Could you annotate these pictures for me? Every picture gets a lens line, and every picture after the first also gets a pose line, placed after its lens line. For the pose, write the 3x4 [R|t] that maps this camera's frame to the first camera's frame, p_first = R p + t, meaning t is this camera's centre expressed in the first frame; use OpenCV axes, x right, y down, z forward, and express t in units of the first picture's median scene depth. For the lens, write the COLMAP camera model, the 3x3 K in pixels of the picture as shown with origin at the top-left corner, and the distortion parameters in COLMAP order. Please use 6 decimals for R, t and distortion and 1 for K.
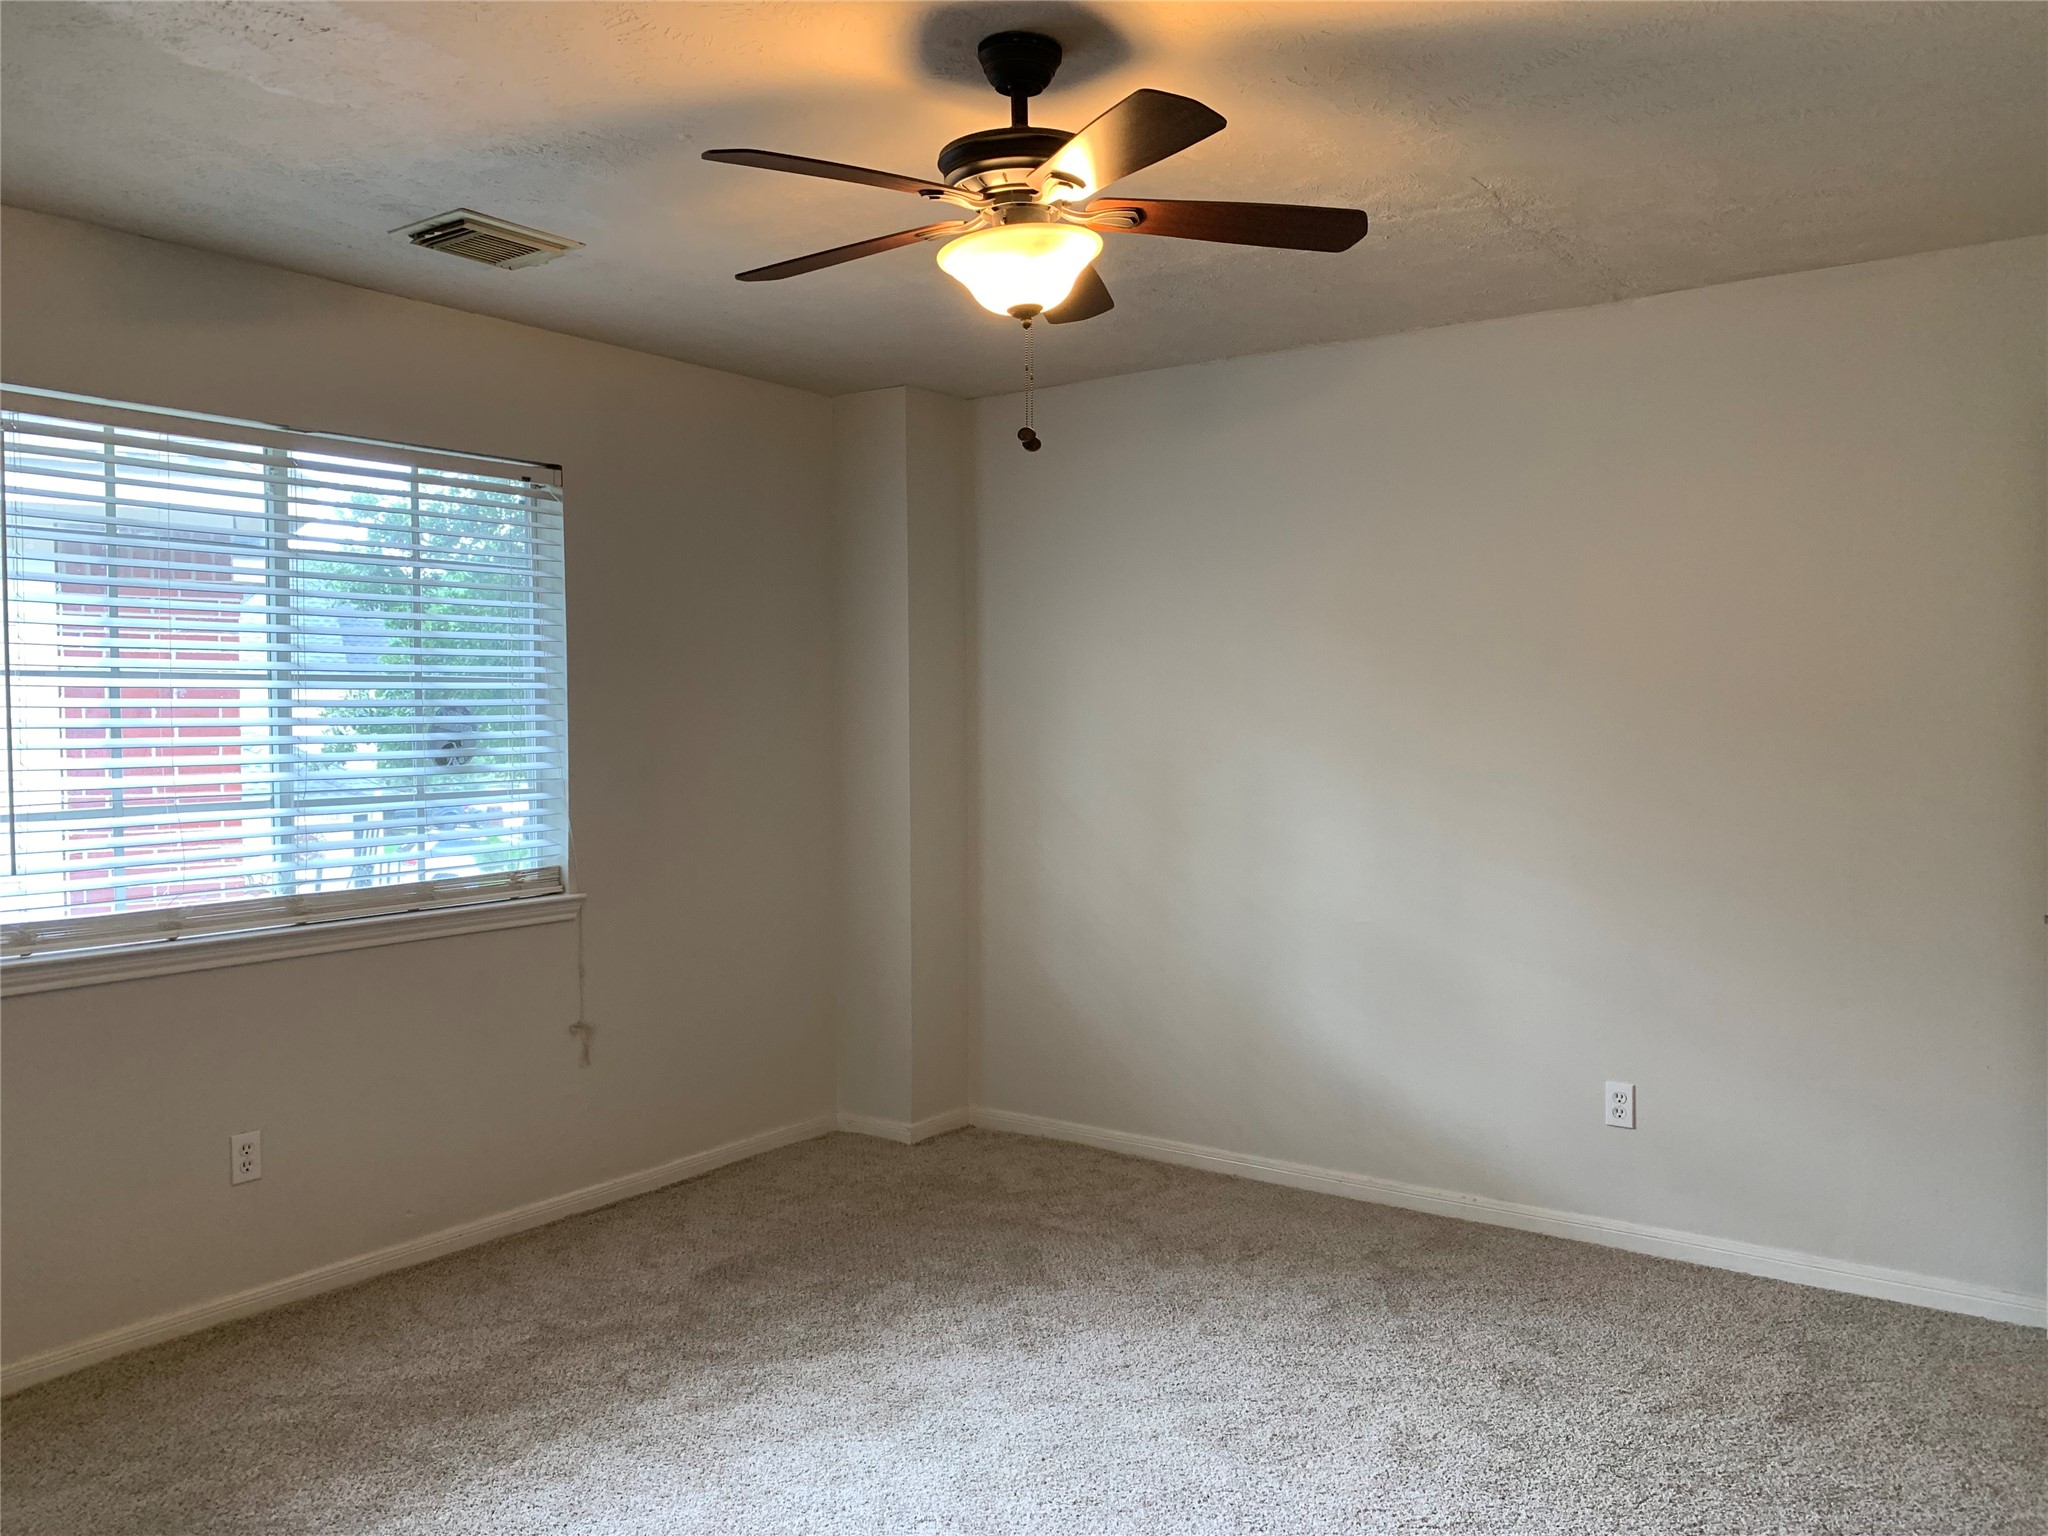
lens RADIAL K [[1572.7, 0, 1026.8], [0, 1572.7, 780.4], [0, 0, 1]] dist [0.046233, -0.060439]
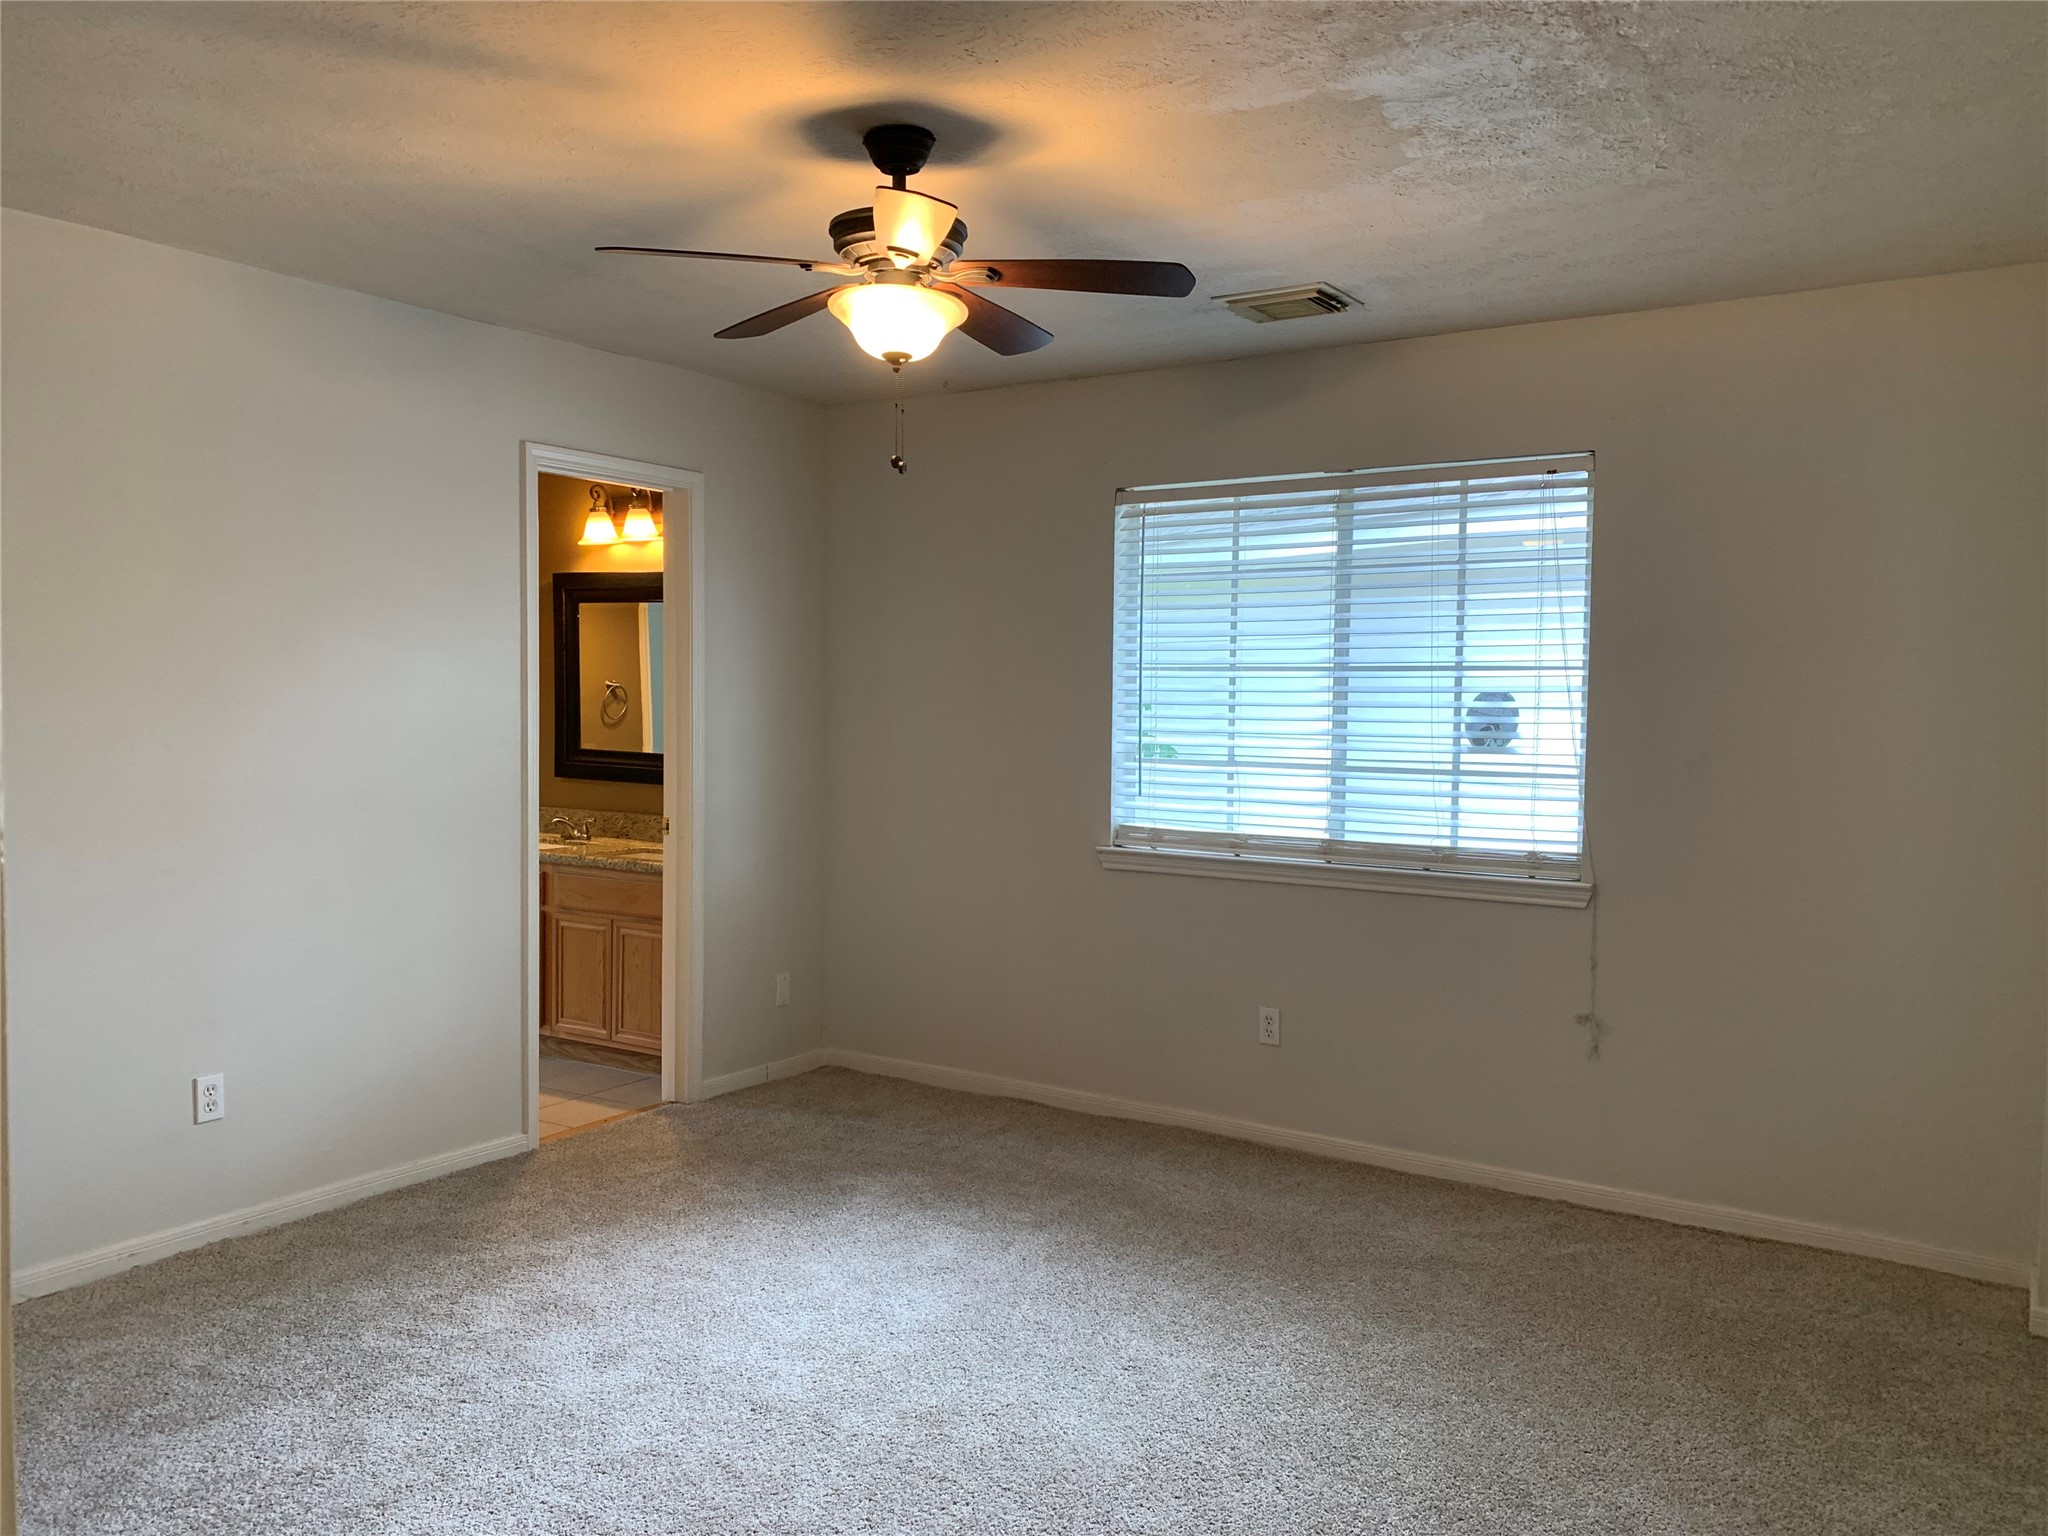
lens RADIAL K [[1572.7, 0, 1029.7], [0, 1572.7, 754.3], [0, 0, 1]] dist [0.046233, -0.060439]
pose [[0.046944, 0.045461, -0.997862, 0.786833], [-0.055254, 0.997553, 0.042848, -0.036752], [0.997368, 0.053124, 0.049341, 0.689452]]
